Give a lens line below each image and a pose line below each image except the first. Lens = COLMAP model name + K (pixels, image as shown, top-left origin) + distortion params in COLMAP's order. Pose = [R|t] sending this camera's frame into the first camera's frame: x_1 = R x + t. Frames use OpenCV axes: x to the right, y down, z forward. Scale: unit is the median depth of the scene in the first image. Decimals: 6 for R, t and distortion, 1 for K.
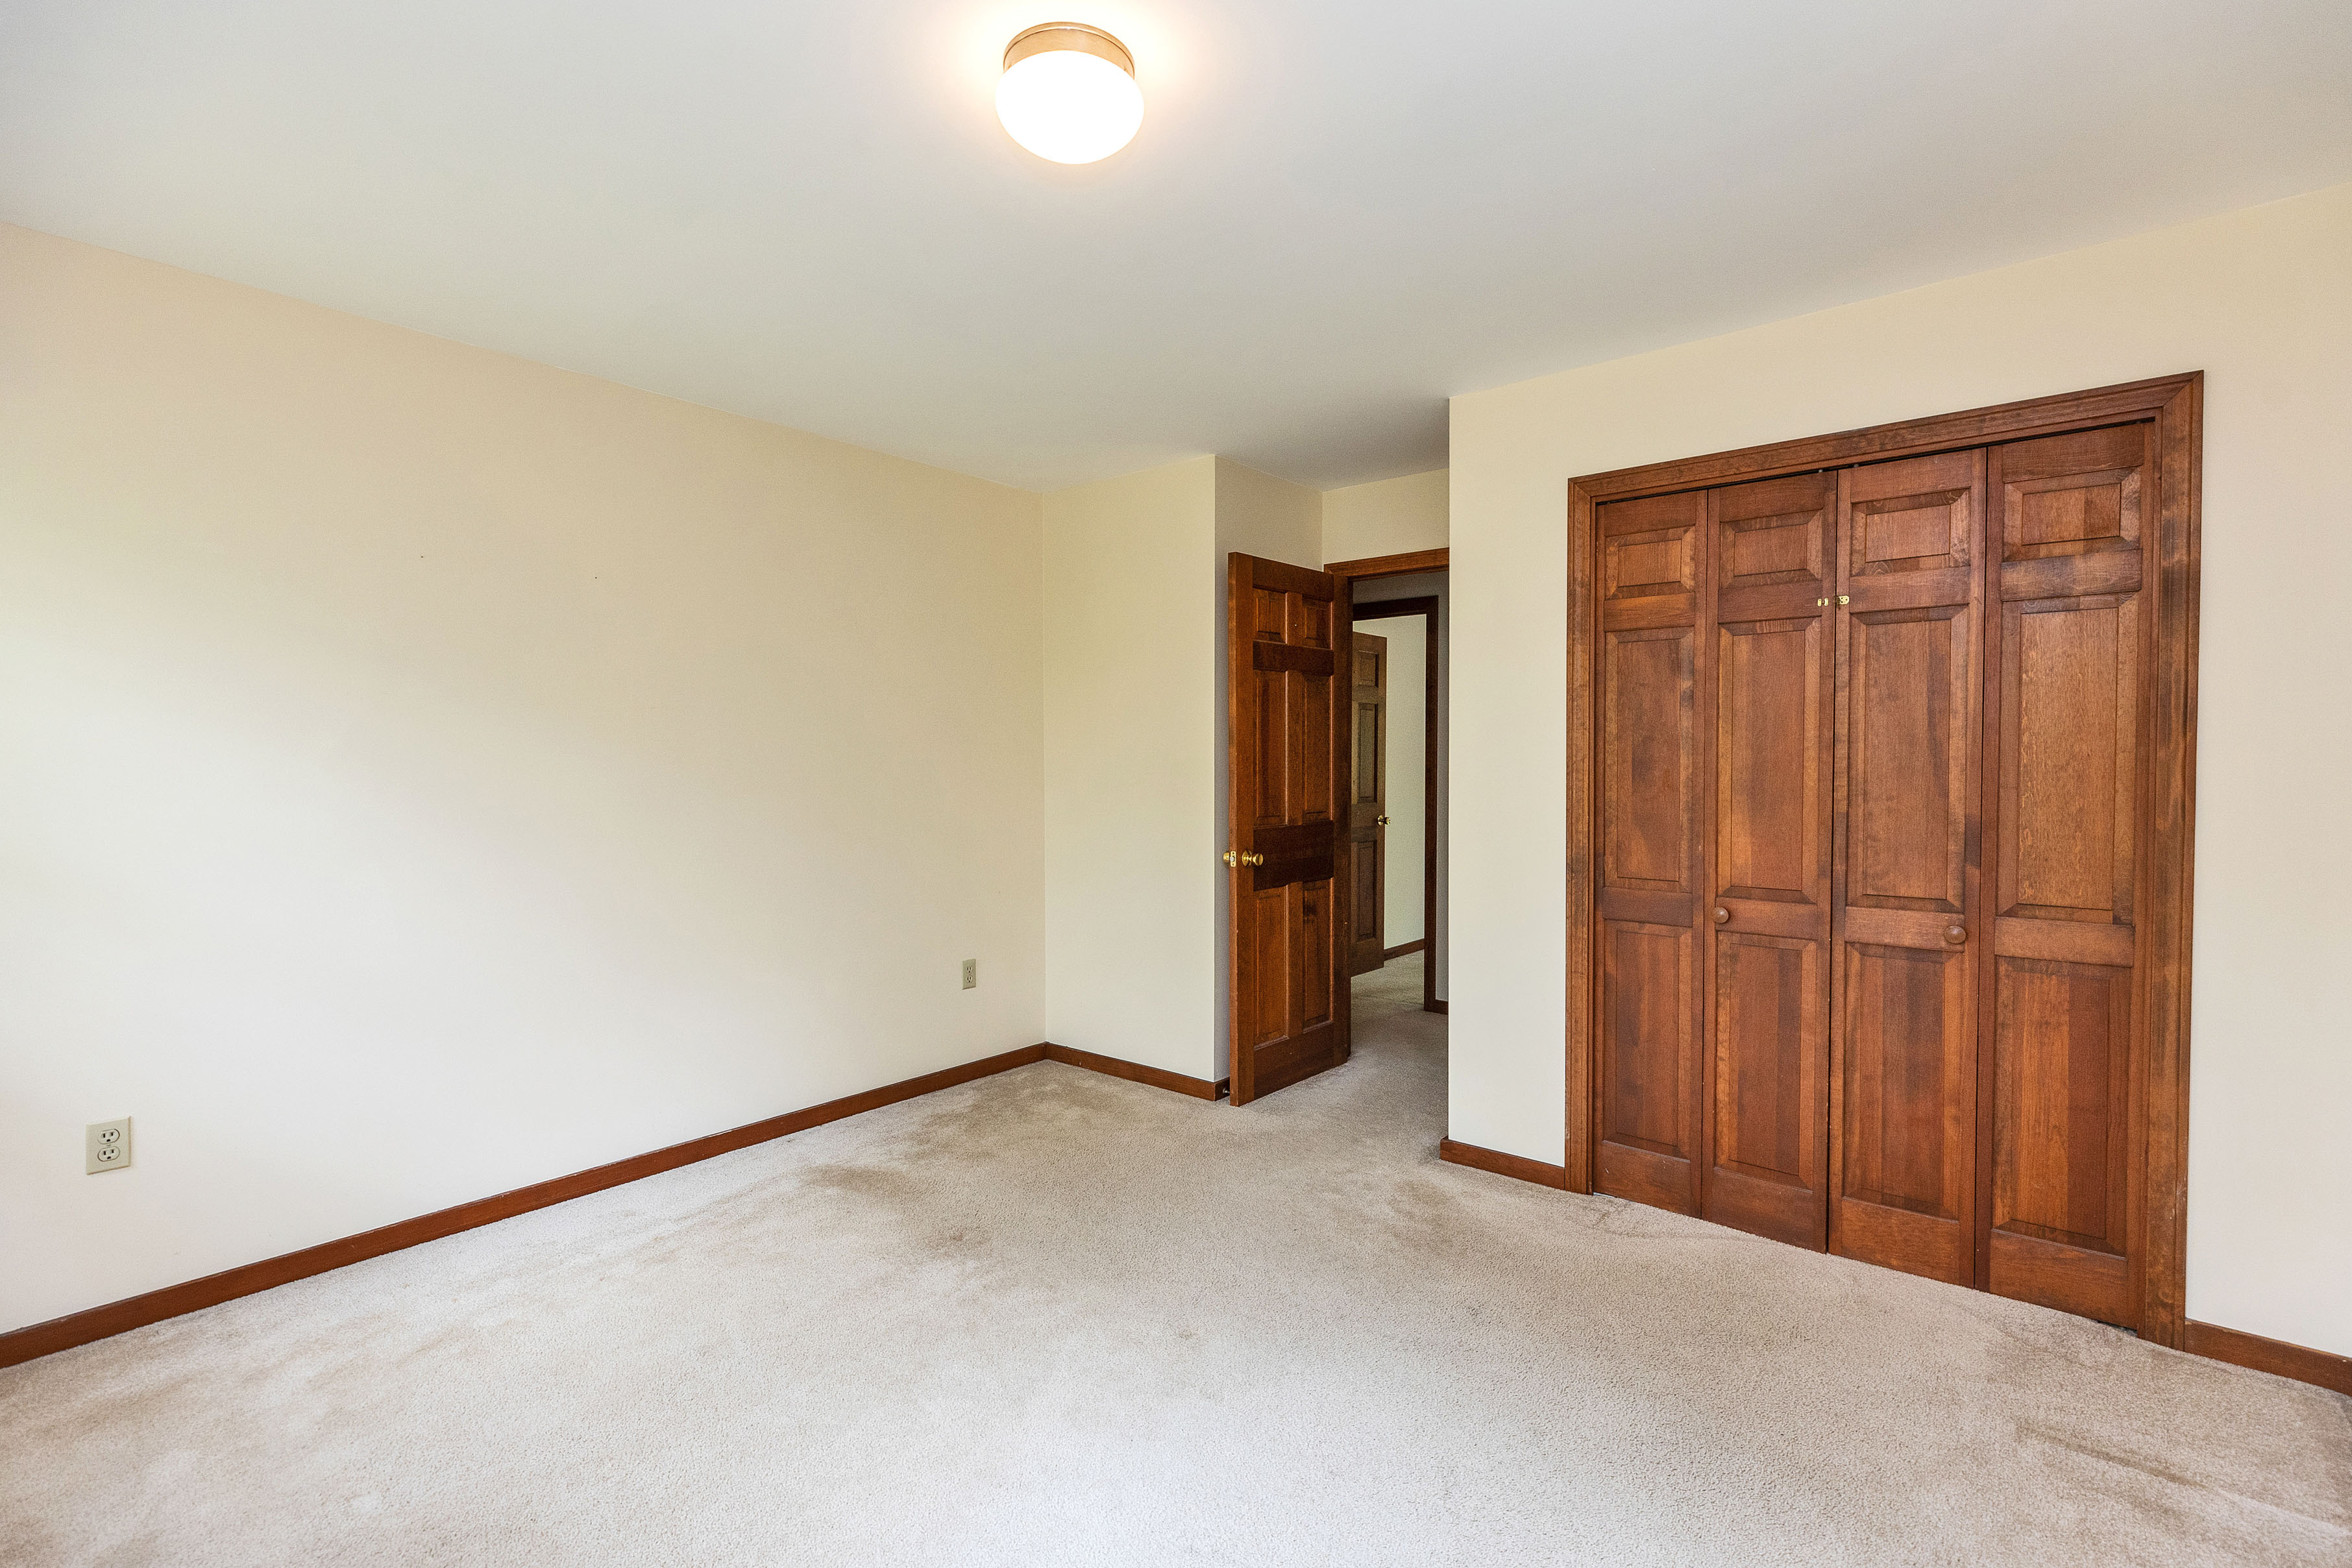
lens RADIAL K [[1053.1, 0, 1169.4], [0, 1053.1, 779.1], [0, 0, 1]] dist [-0.001182, -0.000021]
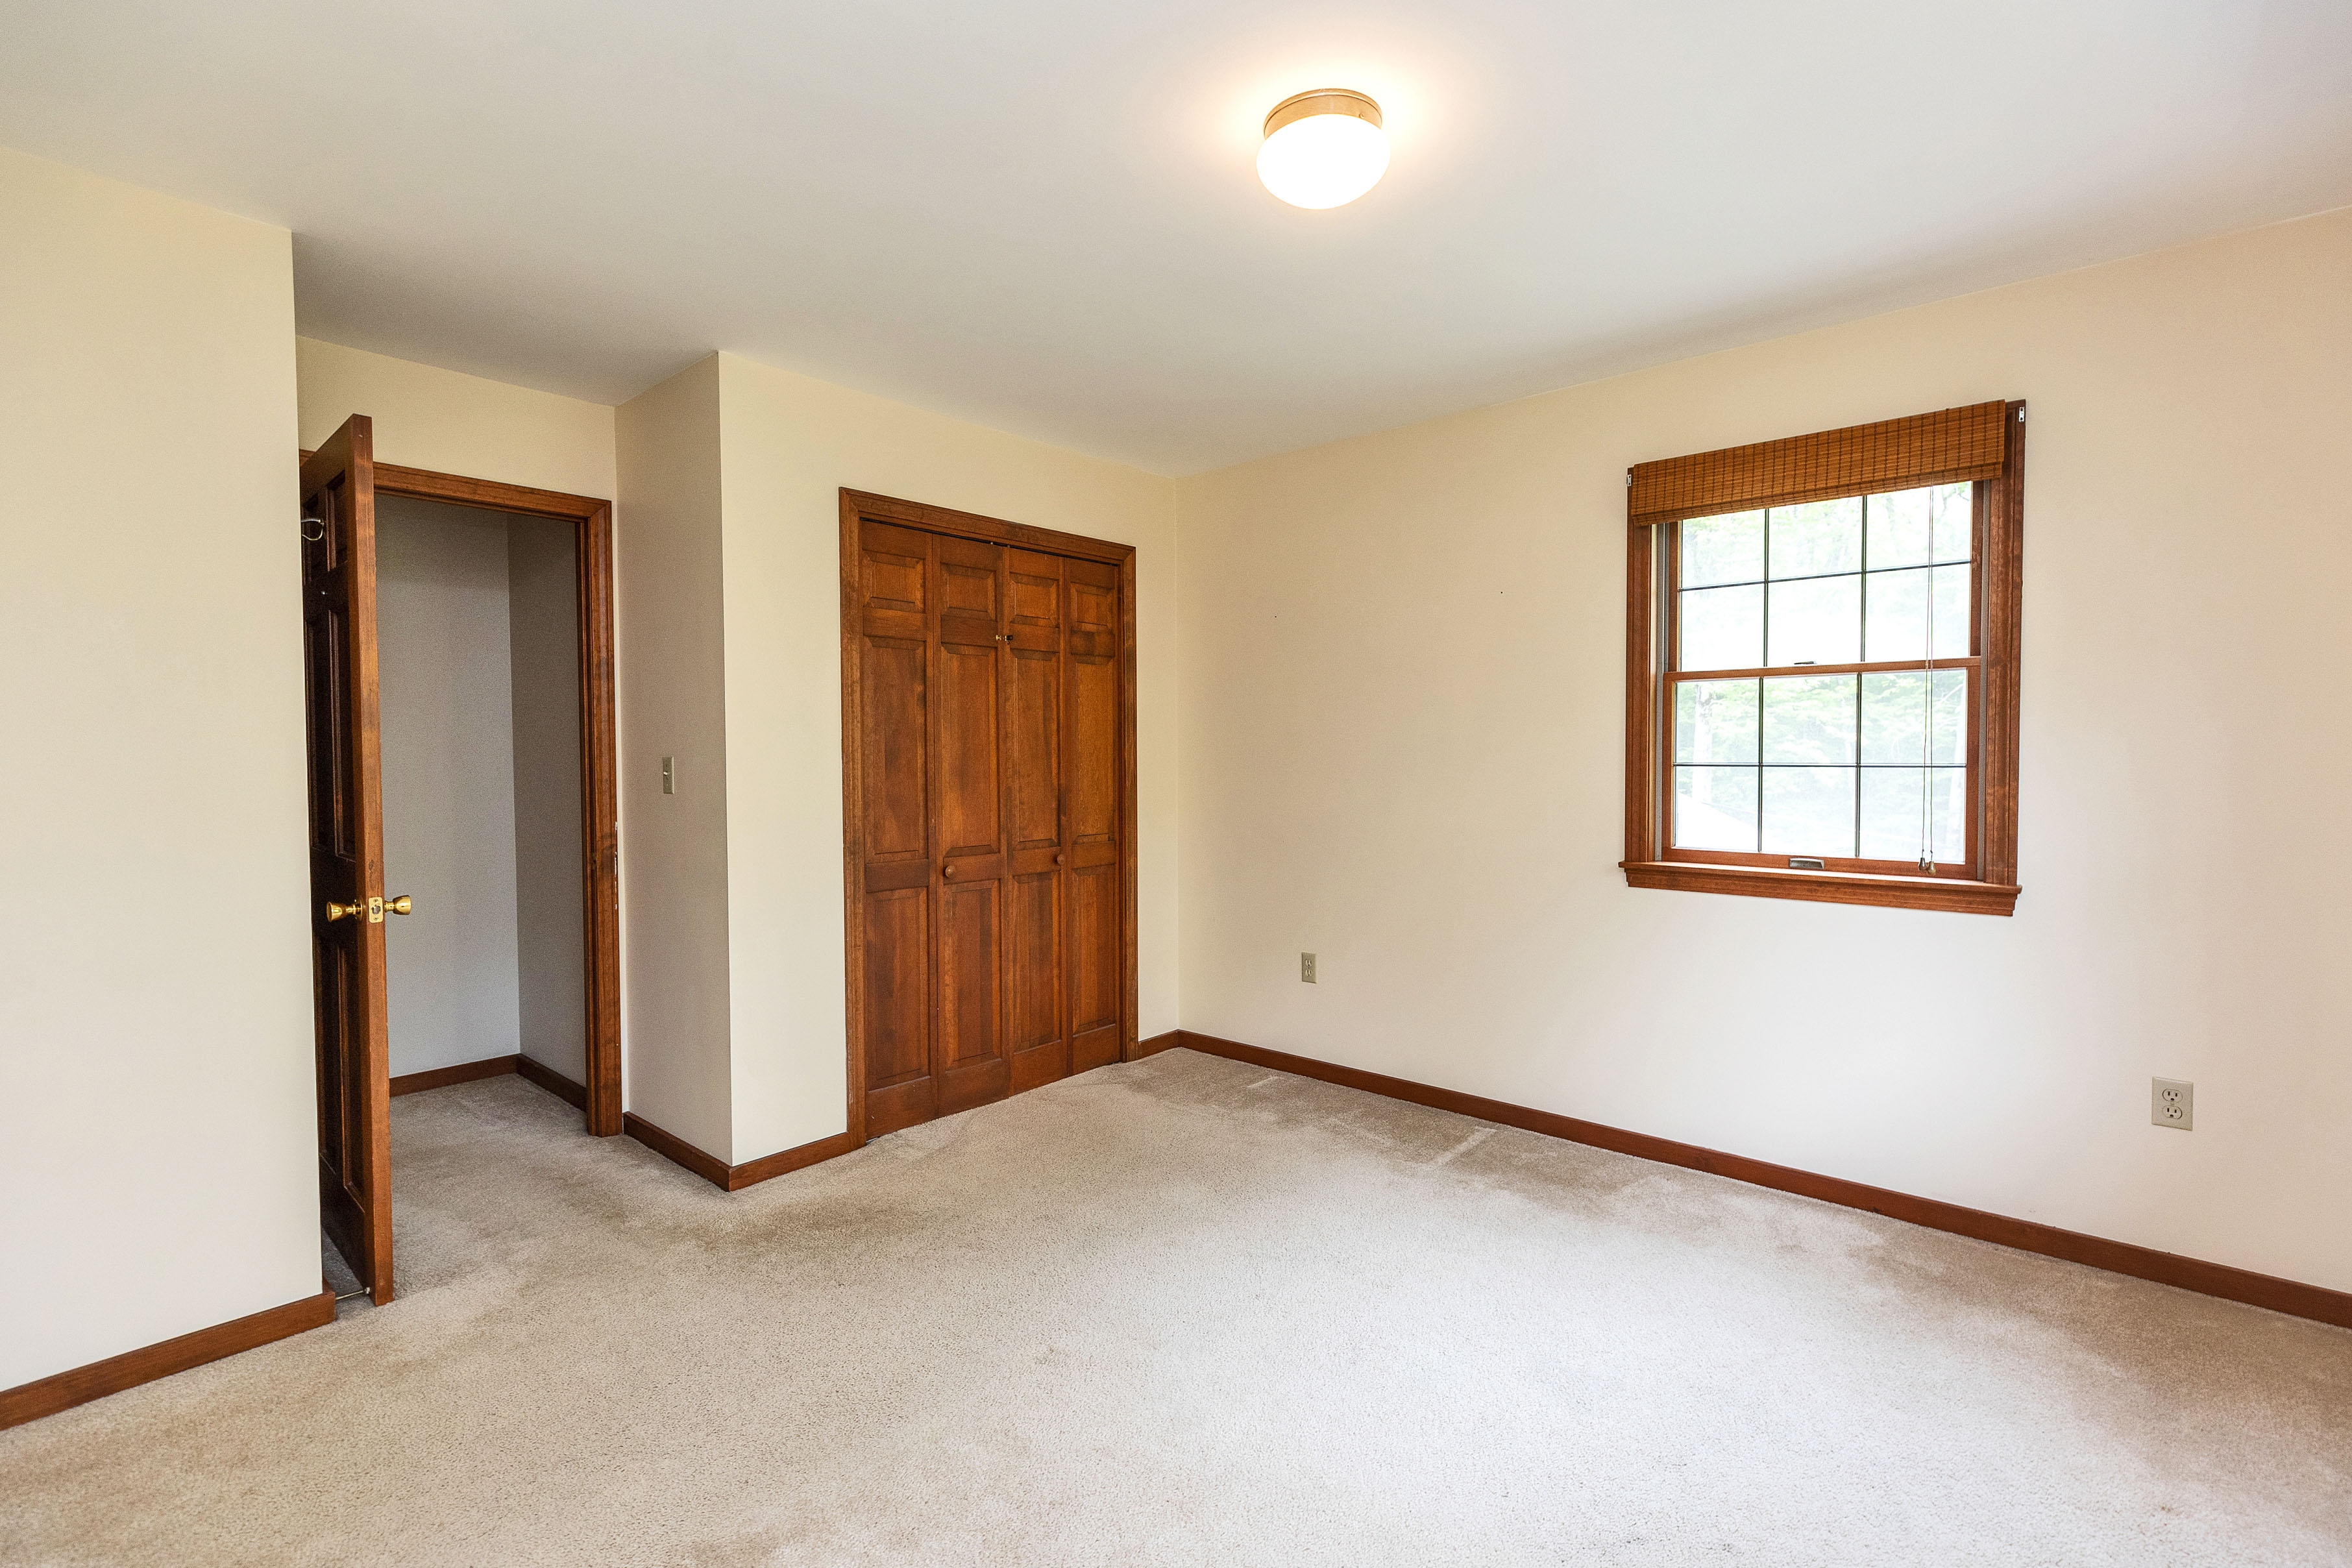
lens RADIAL K [[1100.7, 0, 1123.9], [0, 1100.7, 781.9], [0, 0, 1]] dist [0.001147, 0.000341]
pose [[0.030393, -0.024045, 0.999249, -0.805579], [0.026504, 0.999378, 0.023242, -0.004856], [-0.999187, 0.025777, 0.031011, 0.749508]]
